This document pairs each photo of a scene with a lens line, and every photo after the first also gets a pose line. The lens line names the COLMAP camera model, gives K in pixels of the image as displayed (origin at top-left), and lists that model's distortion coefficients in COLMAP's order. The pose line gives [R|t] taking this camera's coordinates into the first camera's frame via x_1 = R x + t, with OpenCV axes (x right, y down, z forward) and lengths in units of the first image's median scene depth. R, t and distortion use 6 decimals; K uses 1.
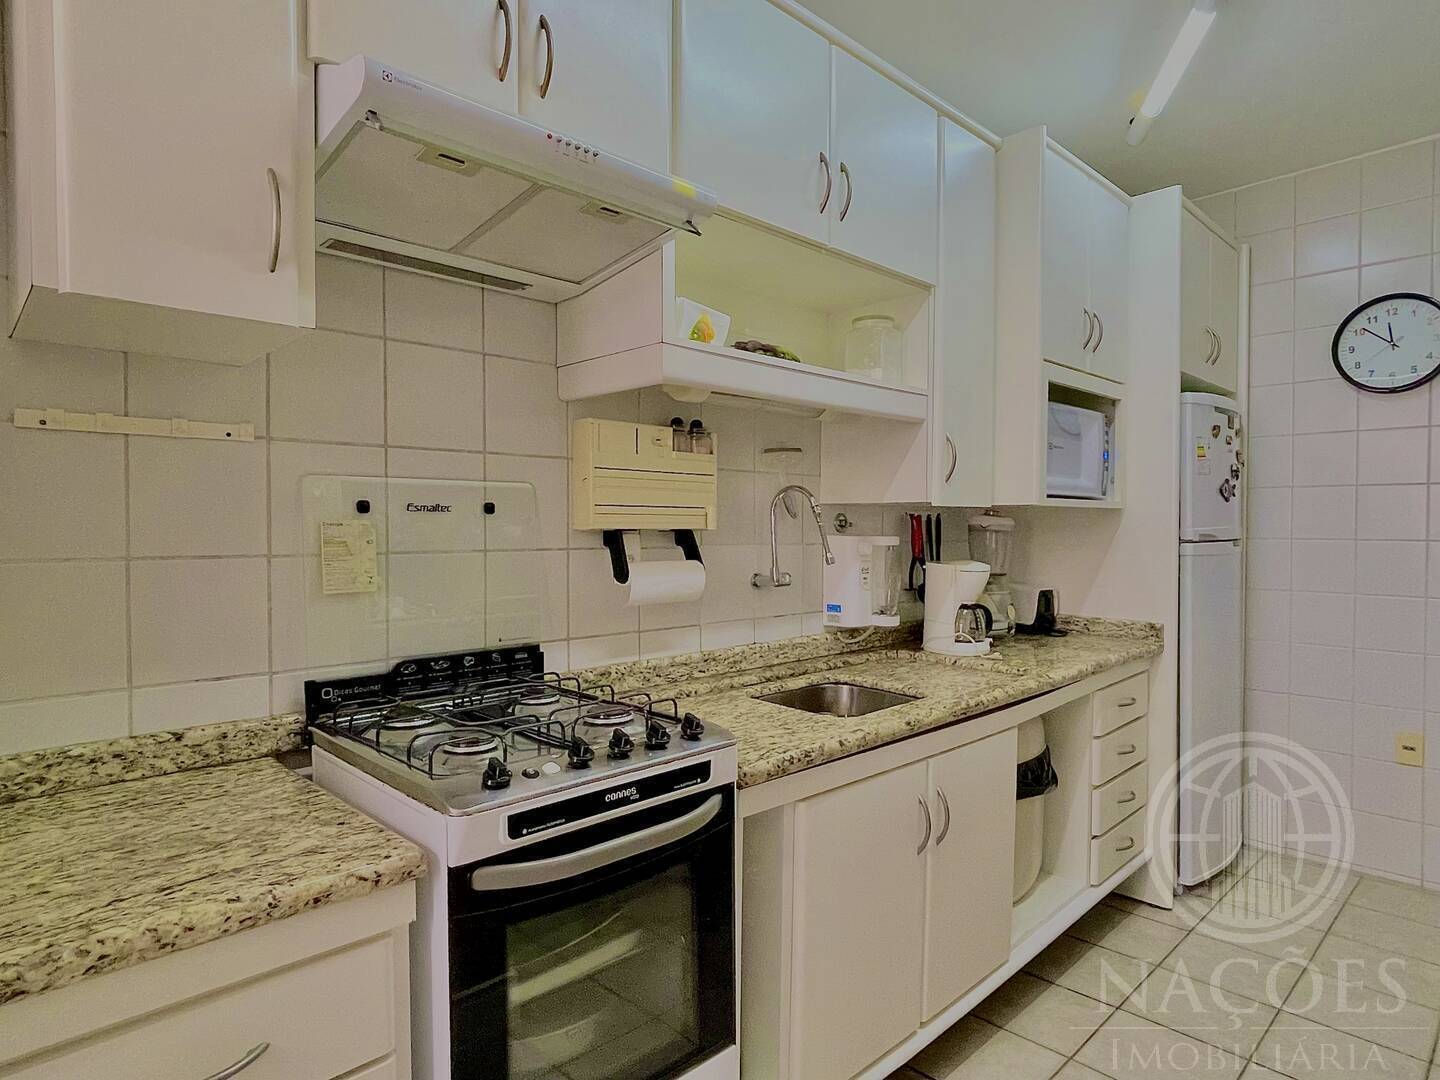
lens RADIAL K [[828.2, 0, 716.2], [0, 828.2, 544.3], [0, 0, 1]] dist [0.000478, -0.006277]
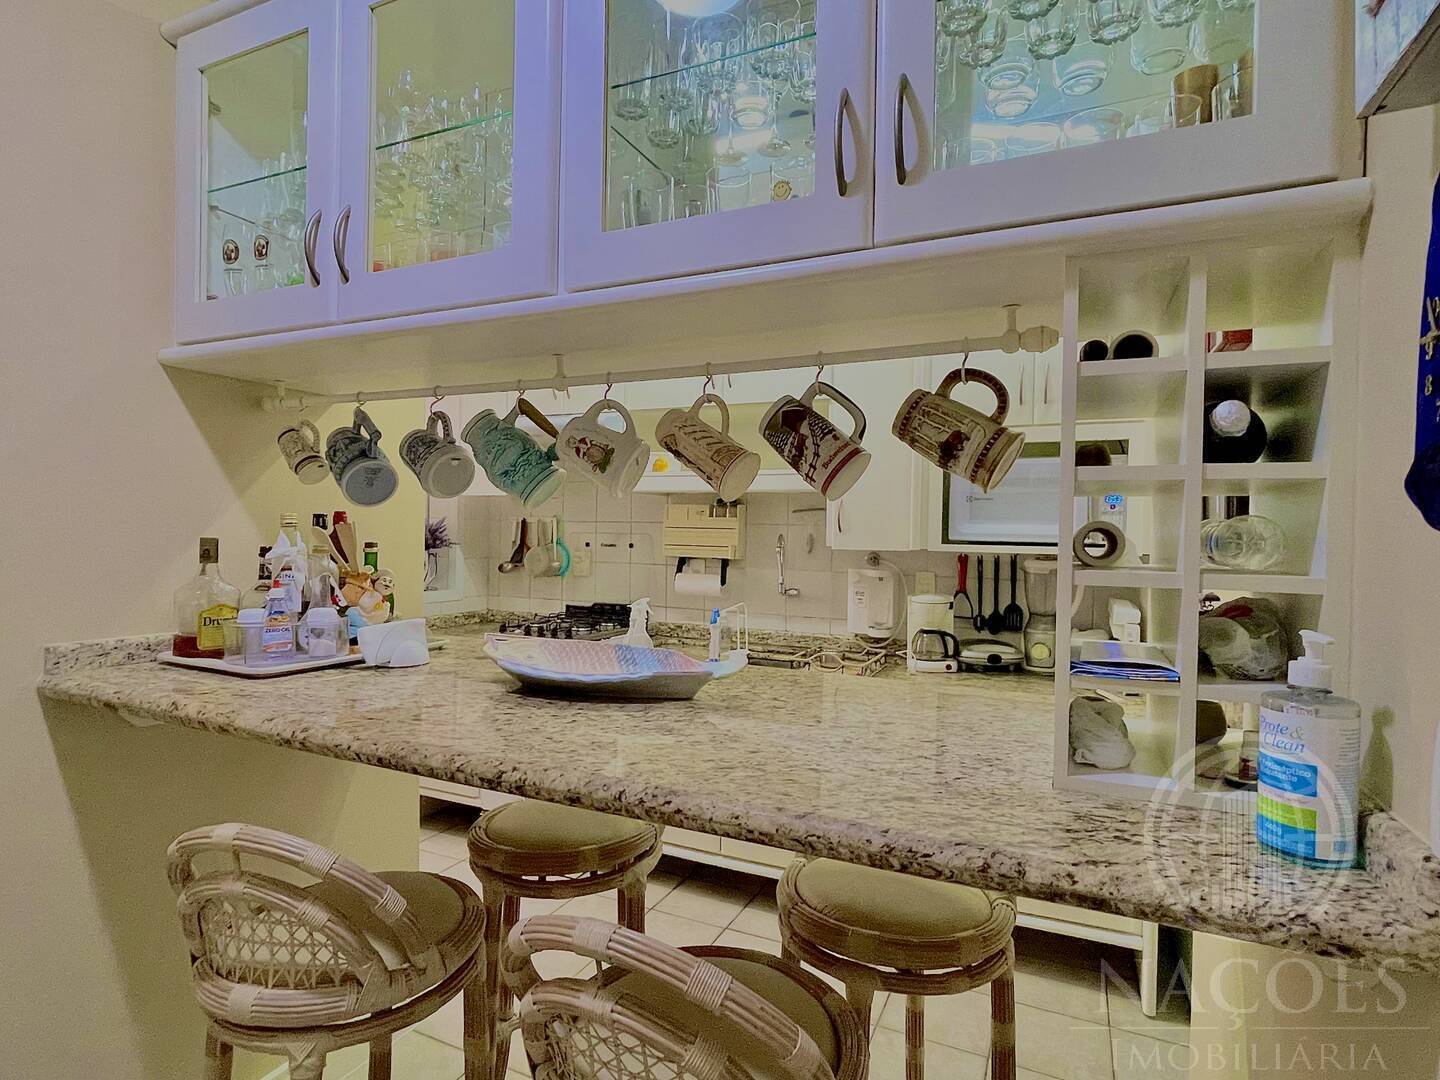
lens RADIAL K [[760.8, 0, 723.6], [0, 760.8, 547.0], [0, 0, 1]] dist [-0.003055, -0.000514]
pose [[0.364842, 0.025901, -0.930709, 1.822007], [-0.041300, 0.999079, 0.011614, -0.074117], [0.930153, 0.034201, 0.365576, 0.447111]]
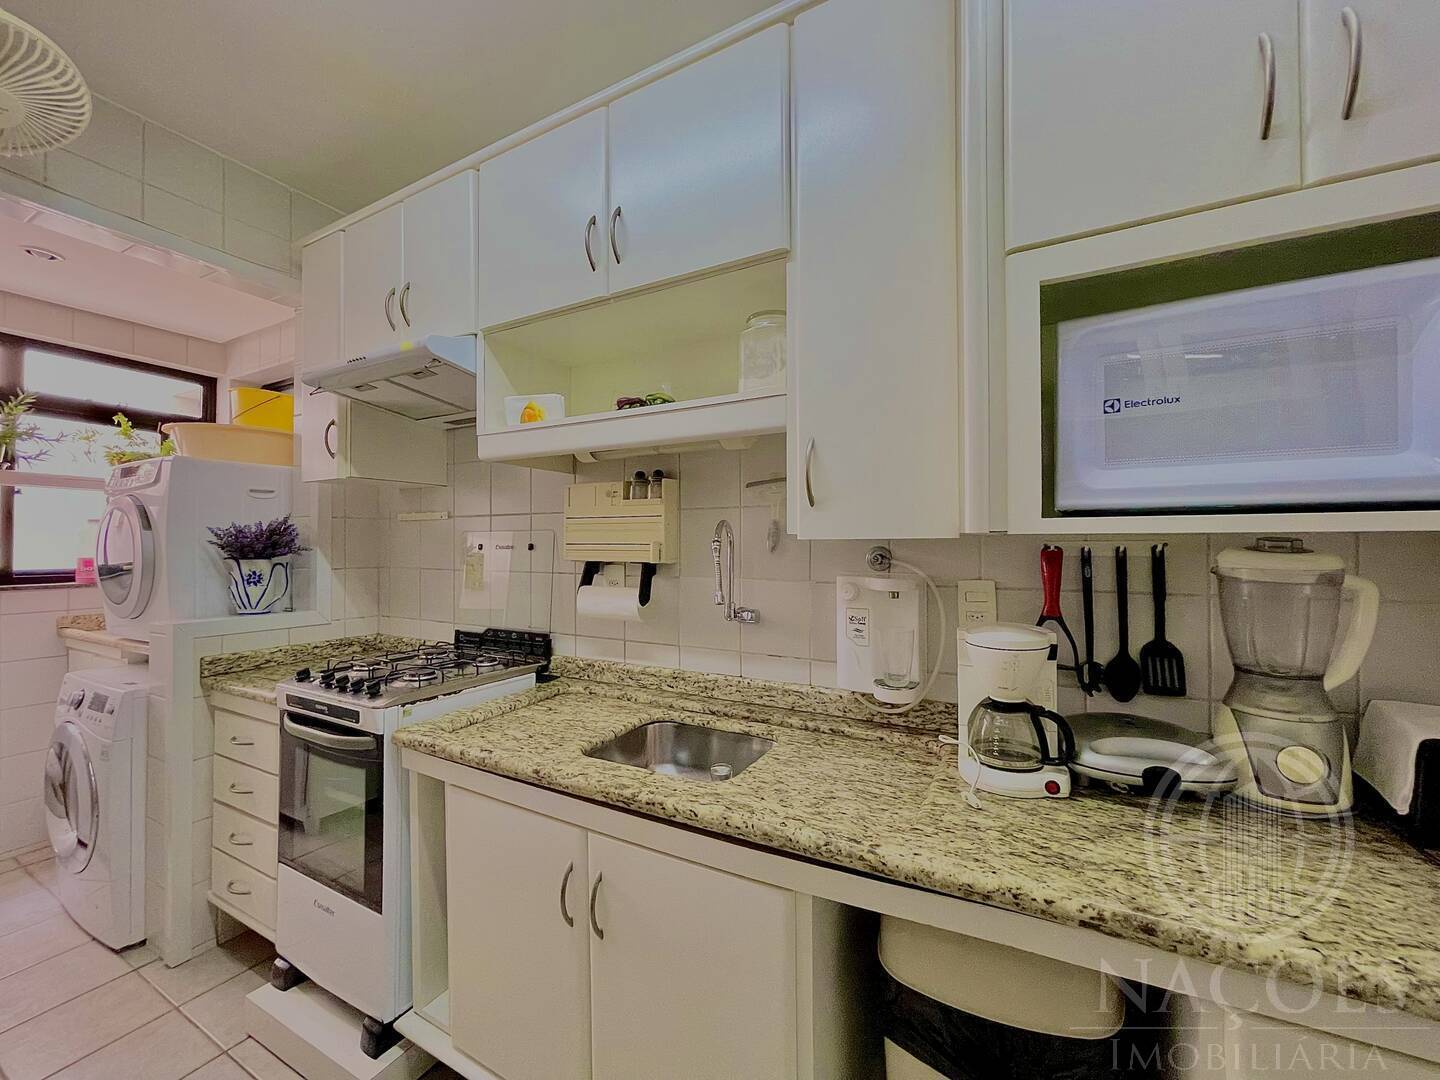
lens RADIAL K [[582.5, 0, 717.4], [0, 582.5, 539.3], [0, 0, 1]] dist [-0.006799, 0.001414]
pose [[0.294090, -0.010077, -0.955725, 0.948787], [-0.022443, 0.999596, -0.017445, -0.046163], [0.955514, 0.026579, 0.293745, 1.003208]]
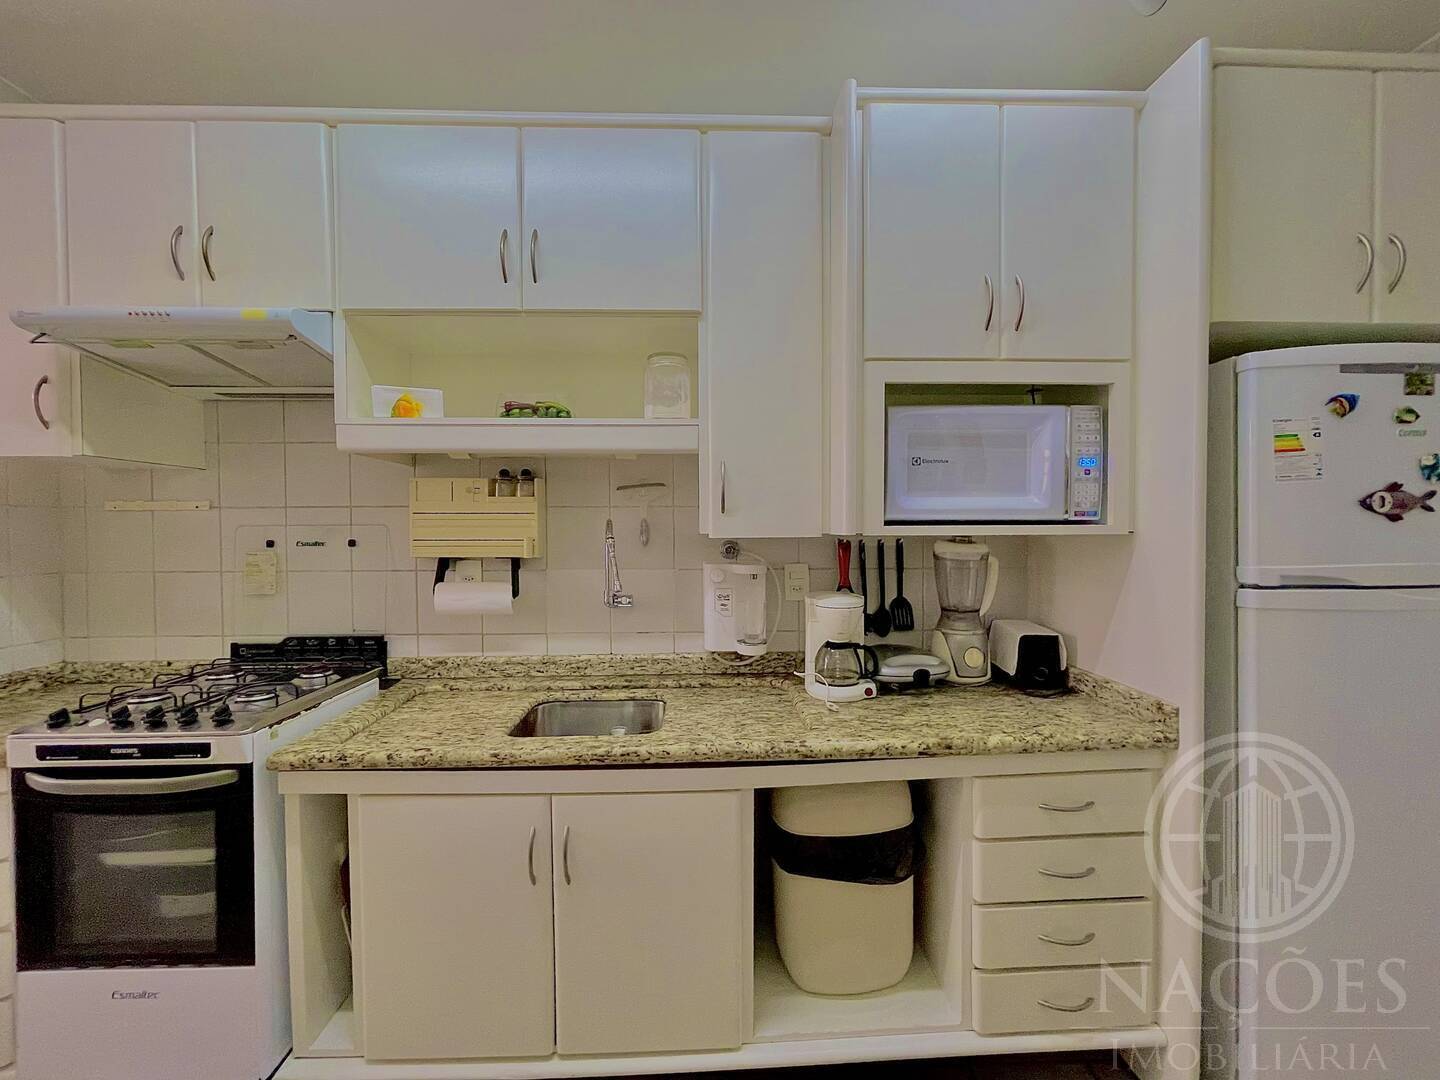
lens RADIAL K [[582.5, 0, 719.1], [0, 582.5, 538.5], [0, 0, 1]] dist [-0.006799, 0.001414]
pose [[0.743279, 0.007989, -0.668934, 0.933688], [-0.010666, 0.999943, 0.000091, -0.058845], [0.668897, 0.007068, 0.743322, 0.649012]]
